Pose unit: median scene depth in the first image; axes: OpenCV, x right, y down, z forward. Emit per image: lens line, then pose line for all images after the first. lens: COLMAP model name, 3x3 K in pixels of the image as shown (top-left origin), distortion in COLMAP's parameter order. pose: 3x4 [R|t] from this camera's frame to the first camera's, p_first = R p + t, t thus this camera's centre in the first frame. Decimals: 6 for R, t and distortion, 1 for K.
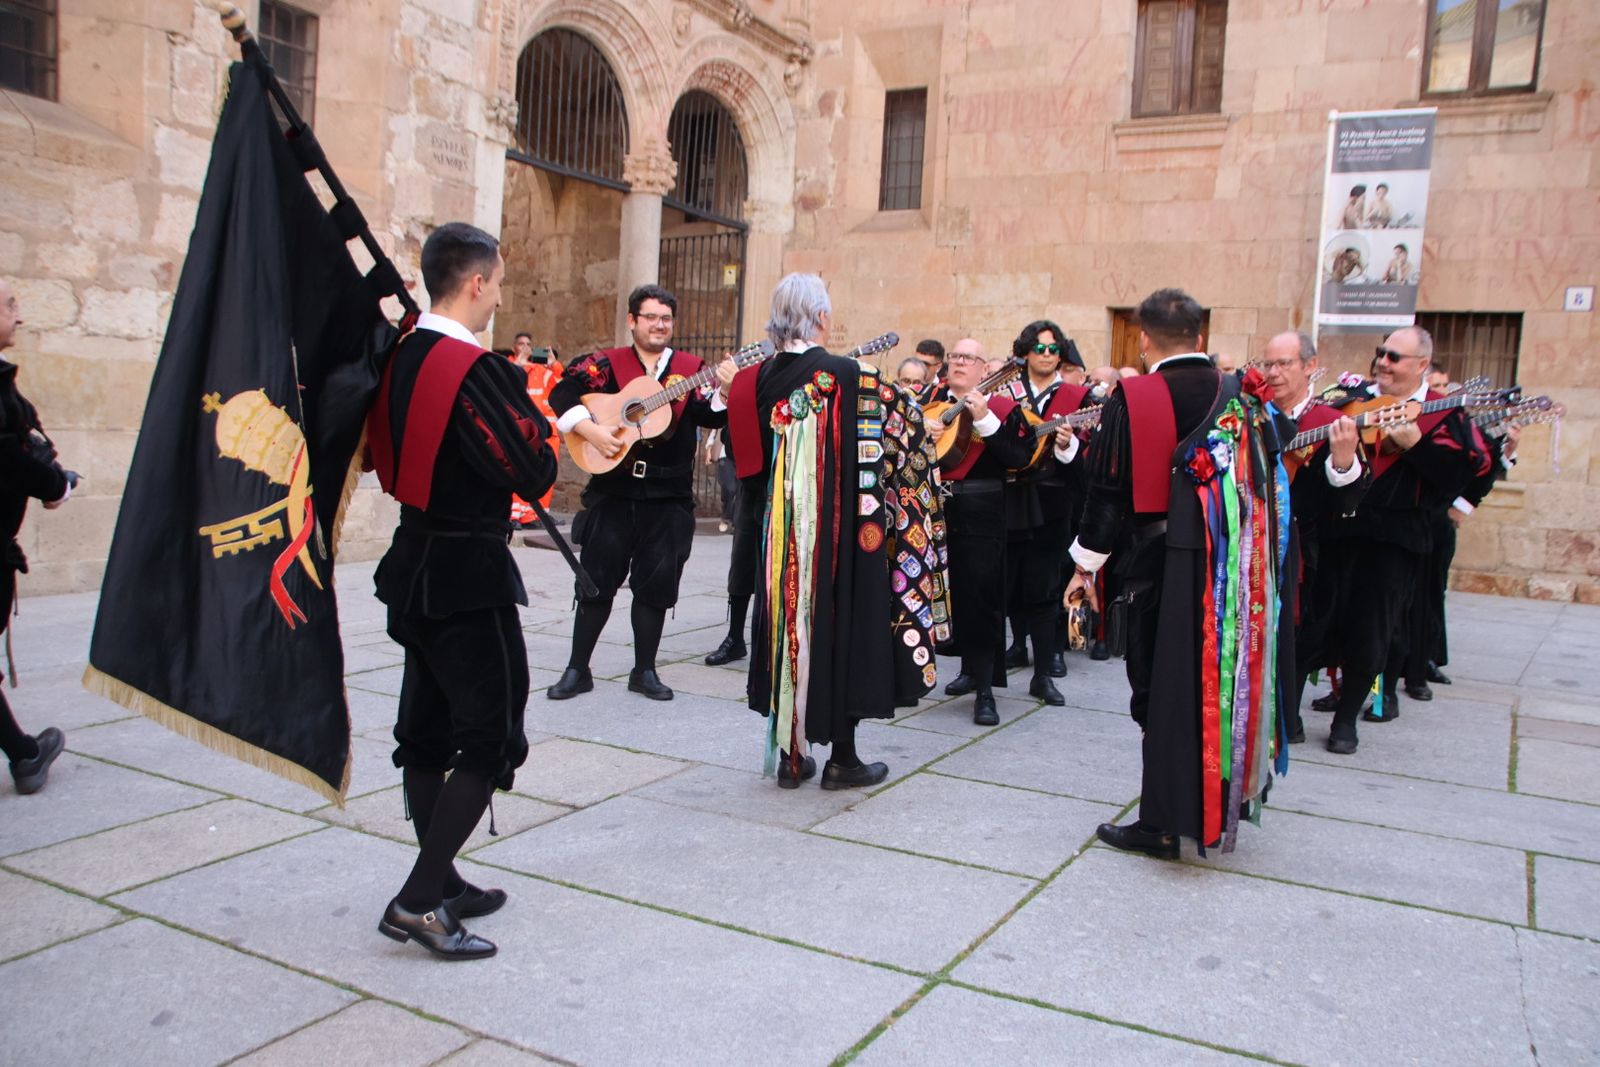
lens RADIAL K [[1333.0, 0, 800.1], [0, 1333.0, 575.7], [0, 0, 1]] dist [-0.146164, 0.160845]
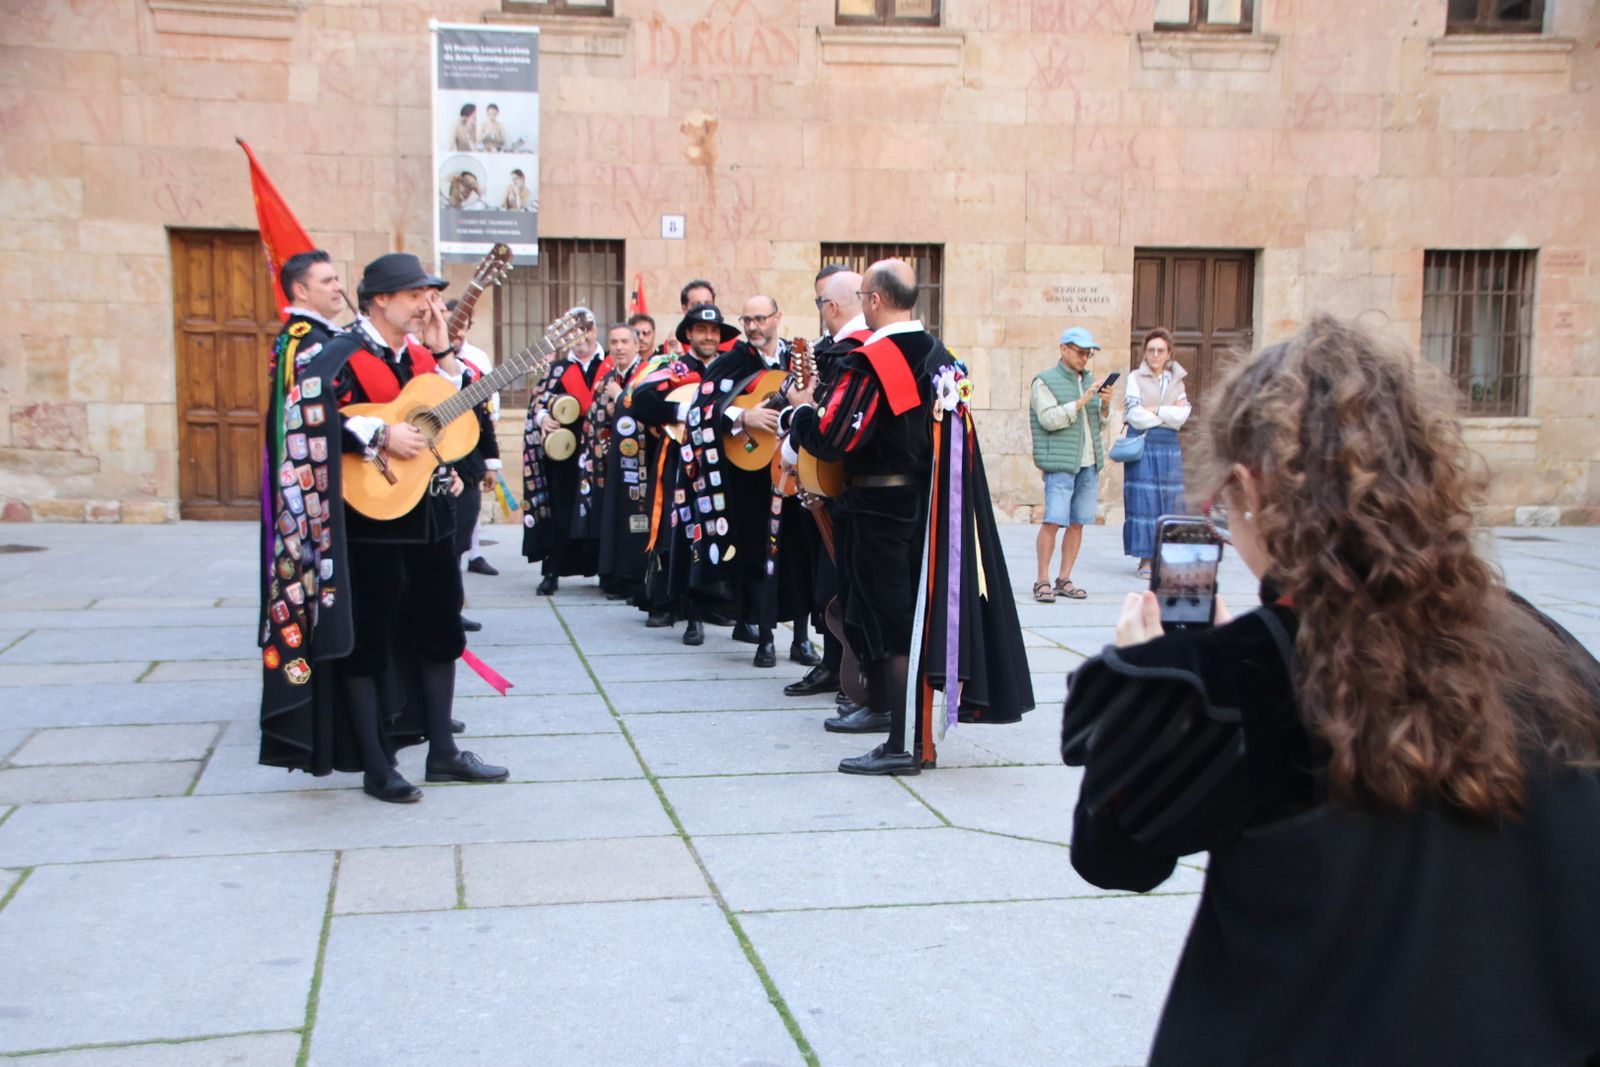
lens RADIAL K [[1989.8, 0, 800.8], [0, 1989.8, 581.9], [0, 0, 1]] dist [0.028574, 0.667934]
pose [[0.765874, -0.102498, 0.634768, -0.327386], [0.105697, 0.993852, 0.032953, 0.021272], [-0.634244, 0.041856, 0.771999, -0.252689]]
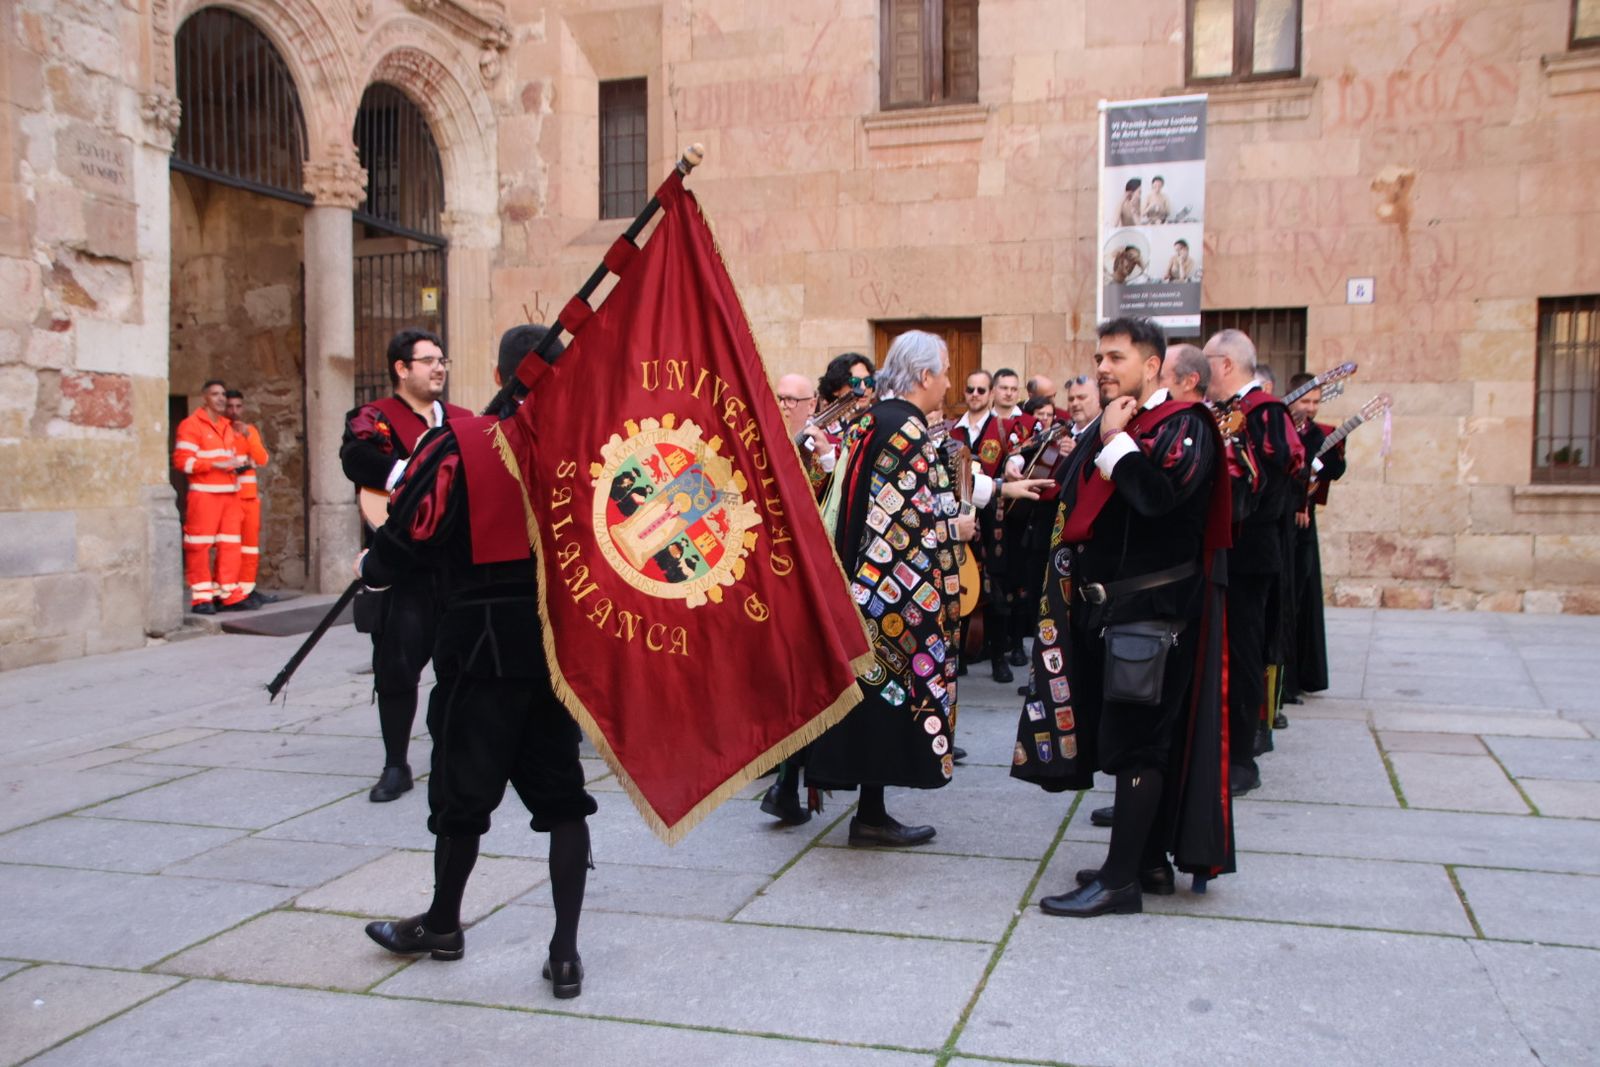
lens RADIAL K [[1555.2, 0, 787.5], [0, 1555.2, 573.1], [0, 0, 1]] dist [-0.100127, 0.296353]
pose [[0.976345, -0.068518, 0.205076, -0.057231], [0.076035, 0.996684, -0.028989, -0.004810], [-0.202410, 0.043896, 0.978317, -0.023986]]
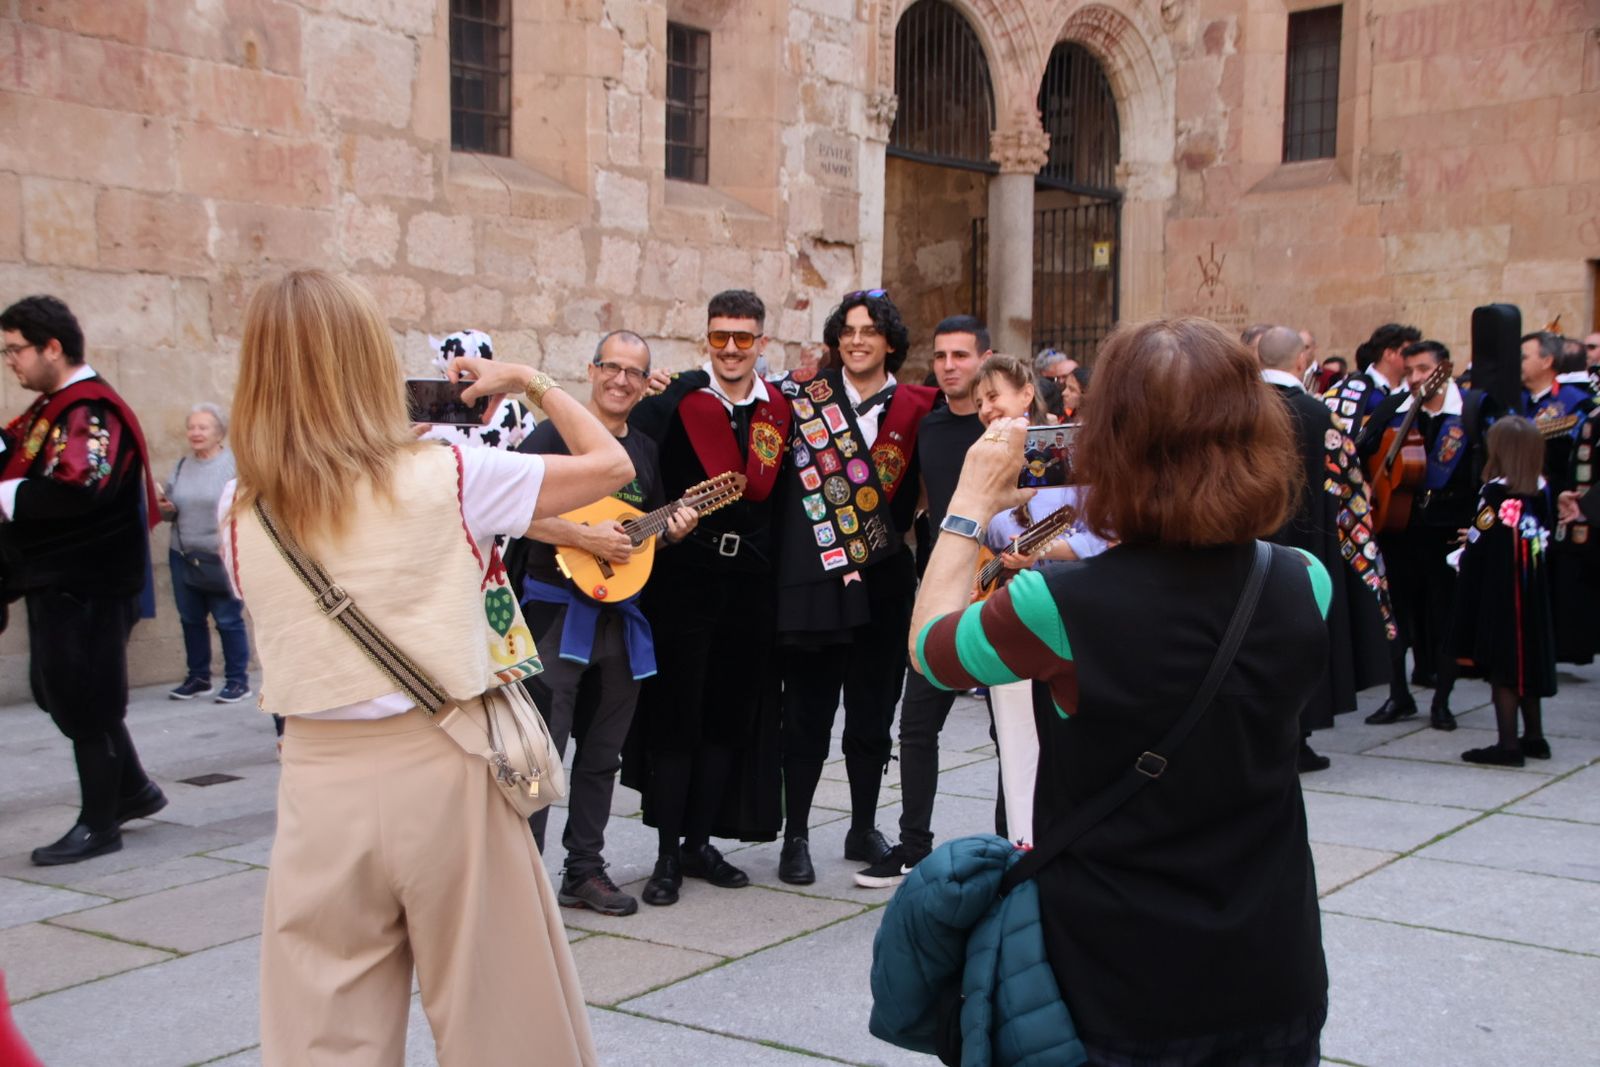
lens RADIAL K [[1989.8, 0, 800.8], [0, 1989.8, 581.9], [0, 0, 1]] dist [0.028574, 0.667934]
pose [[0.988335, -0.043695, -0.145891, -0.086072], [0.038819, 0.998594, -0.036108, 0.027957], [0.147263, 0.030024, 0.988642, -0.373871]]
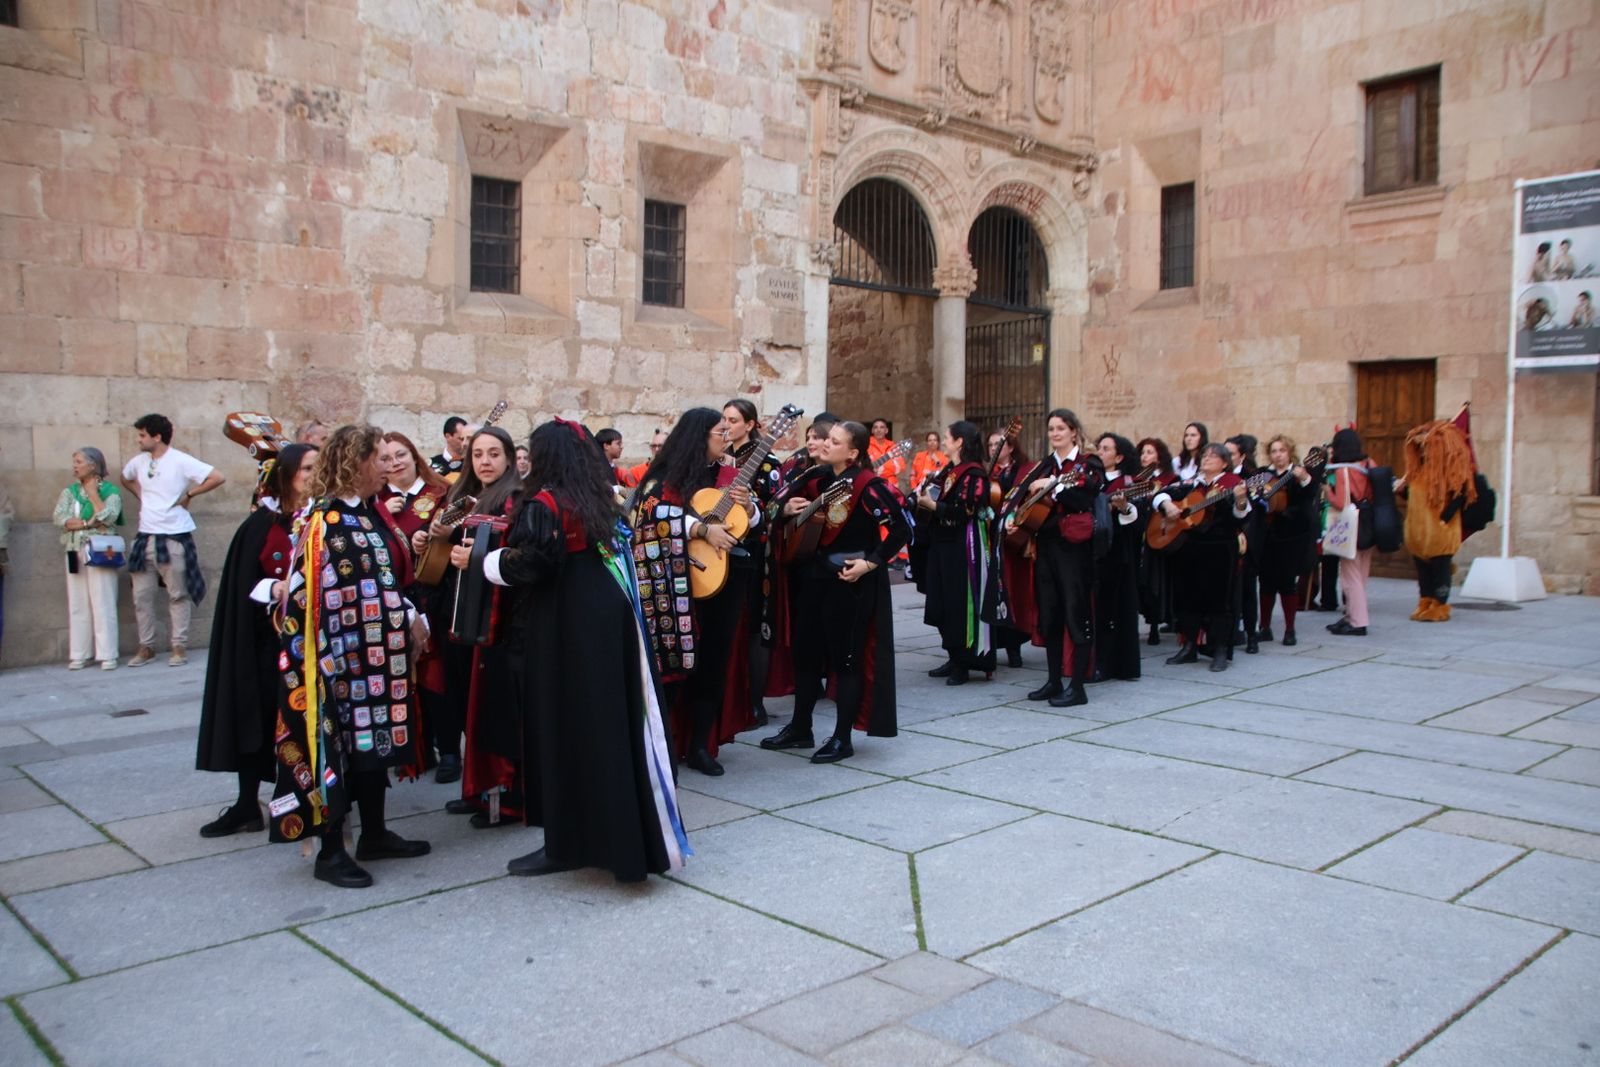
lens RADIAL K [[1328.5, 0, 799.3], [0, 1328.5, 570.1], [0, 0, 1]] dist [-0.154393, 0.161519]
pose [[0.945365, -0.026213, -0.324959, 0.162784], [0.013040, 0.999005, -0.042650, 0.021673], [0.325753, 0.036082, 0.944766, -0.242779]]
